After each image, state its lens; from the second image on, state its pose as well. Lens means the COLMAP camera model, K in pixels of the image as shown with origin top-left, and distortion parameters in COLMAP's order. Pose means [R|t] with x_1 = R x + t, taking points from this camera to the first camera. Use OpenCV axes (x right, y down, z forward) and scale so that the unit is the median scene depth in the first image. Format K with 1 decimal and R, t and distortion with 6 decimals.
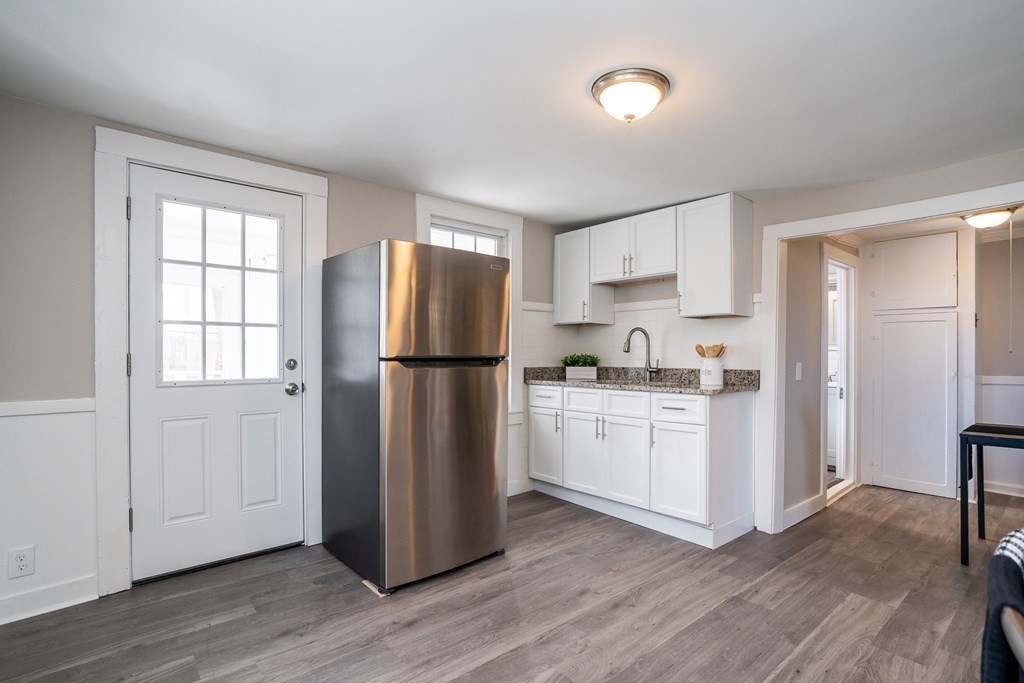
lens RADIAL K [[497.7, 0, 505.7], [0, 497.7, 355.3], [0, 0, 1]] dist [-0.057205, 0.027759]
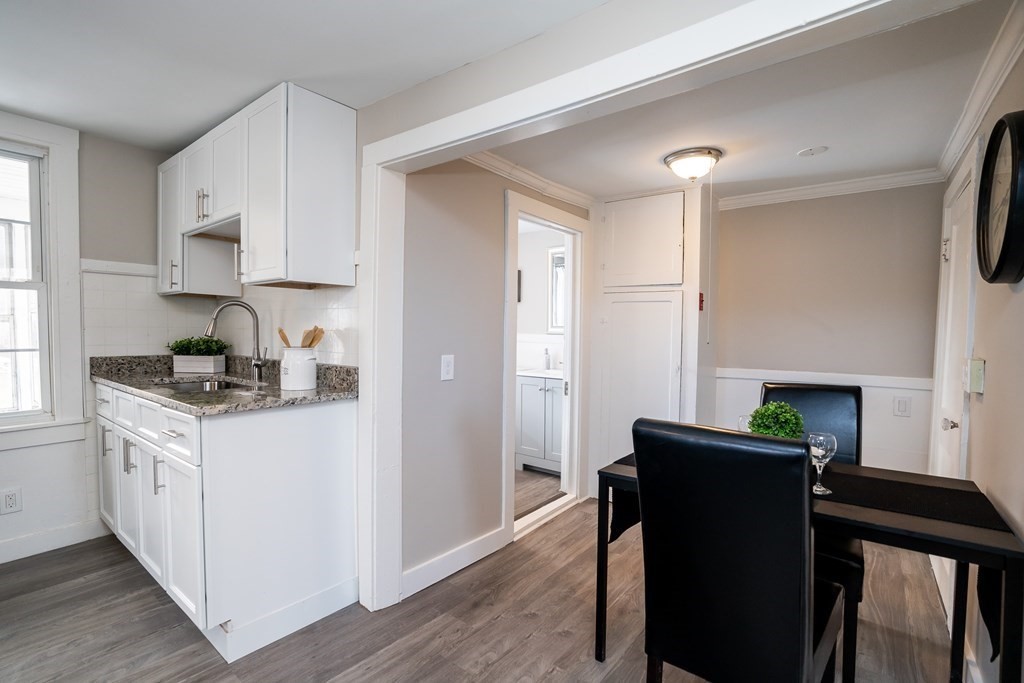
lens RADIAL K [[469.8, 0, 507.5], [0, 469.8, 349.2], [0, 0, 1]] dist [-0.056654, 0.018049]
pose [[0.978658, 0.004582, 0.205446, 0.665908], [-0.012293, 0.999266, 0.036274, -0.022444], [-0.205129, -0.038025, 0.977996, 0.398785]]
